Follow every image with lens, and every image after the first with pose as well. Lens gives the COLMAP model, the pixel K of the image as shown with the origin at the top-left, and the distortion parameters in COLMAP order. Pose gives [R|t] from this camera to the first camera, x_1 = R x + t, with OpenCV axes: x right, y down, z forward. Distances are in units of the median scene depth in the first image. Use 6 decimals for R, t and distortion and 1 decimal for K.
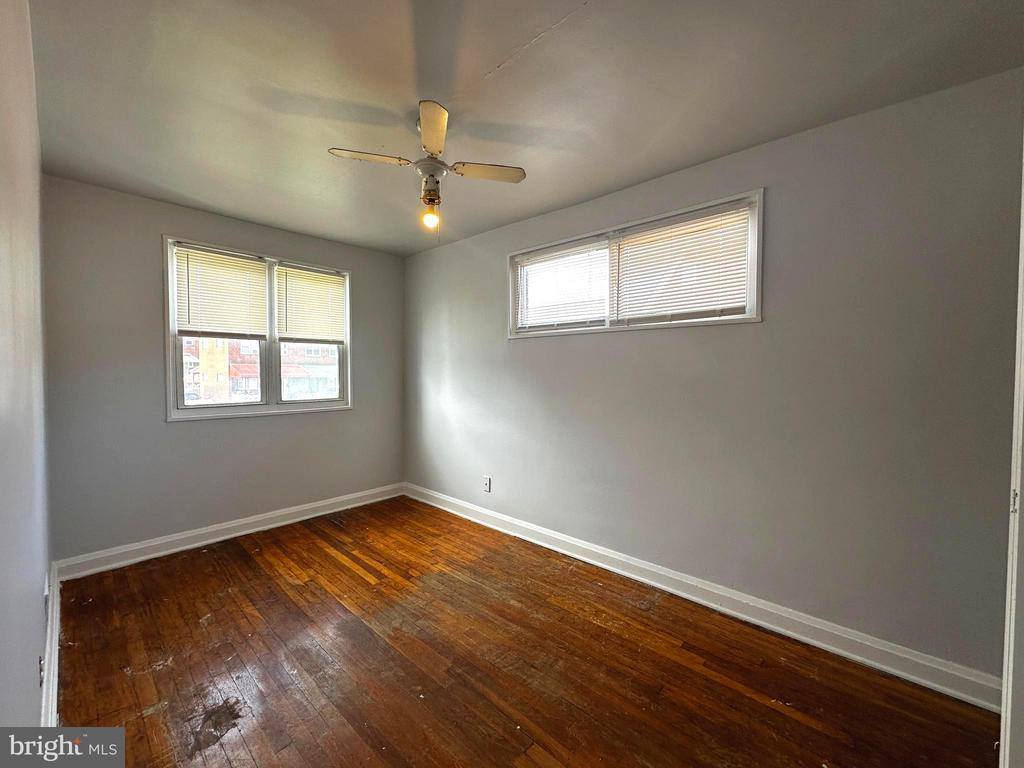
lens RADIAL K [[407.2, 0, 509.5], [0, 407.2, 380.7], [0, 0, 1]] dist [-0.007921, -0.000156]
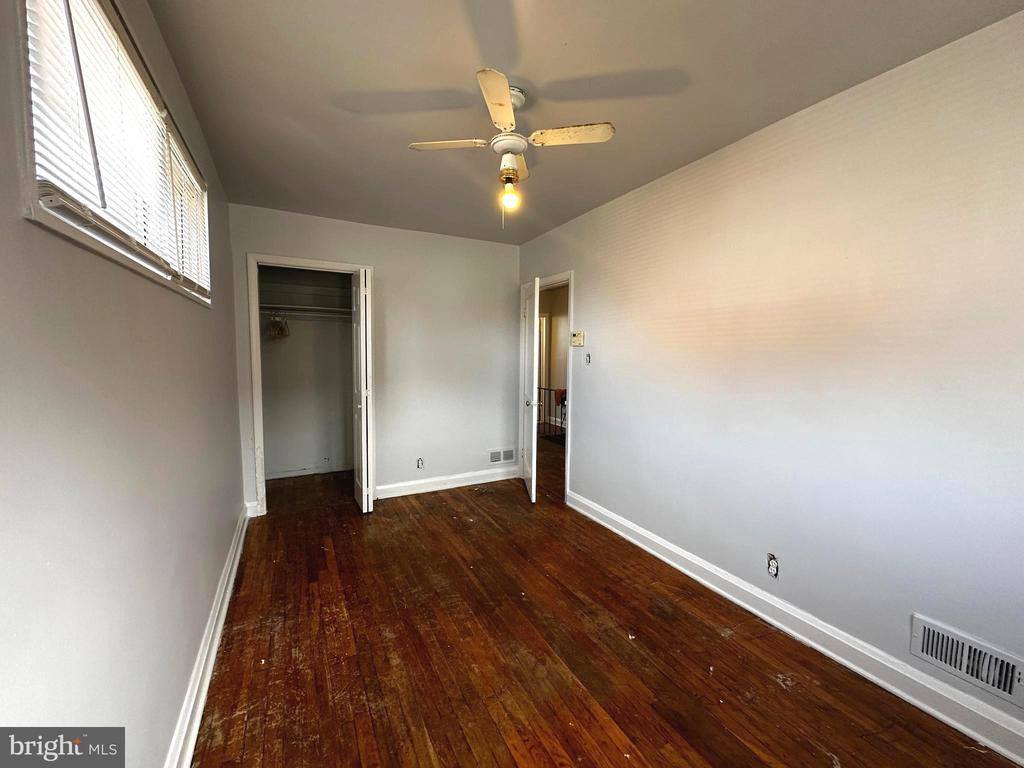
lens RADIAL K [[407.2, 0, 512.2], [0, 407.2, 383.7], [0, 0, 1]] dist [-0.007921, -0.000156]
pose [[-0.945791, -0.036749, 0.322689, -0.488322], [-0.004491, 0.994963, 0.100146, -0.065090], [-0.324744, 0.093268, -0.941192, 1.822599]]
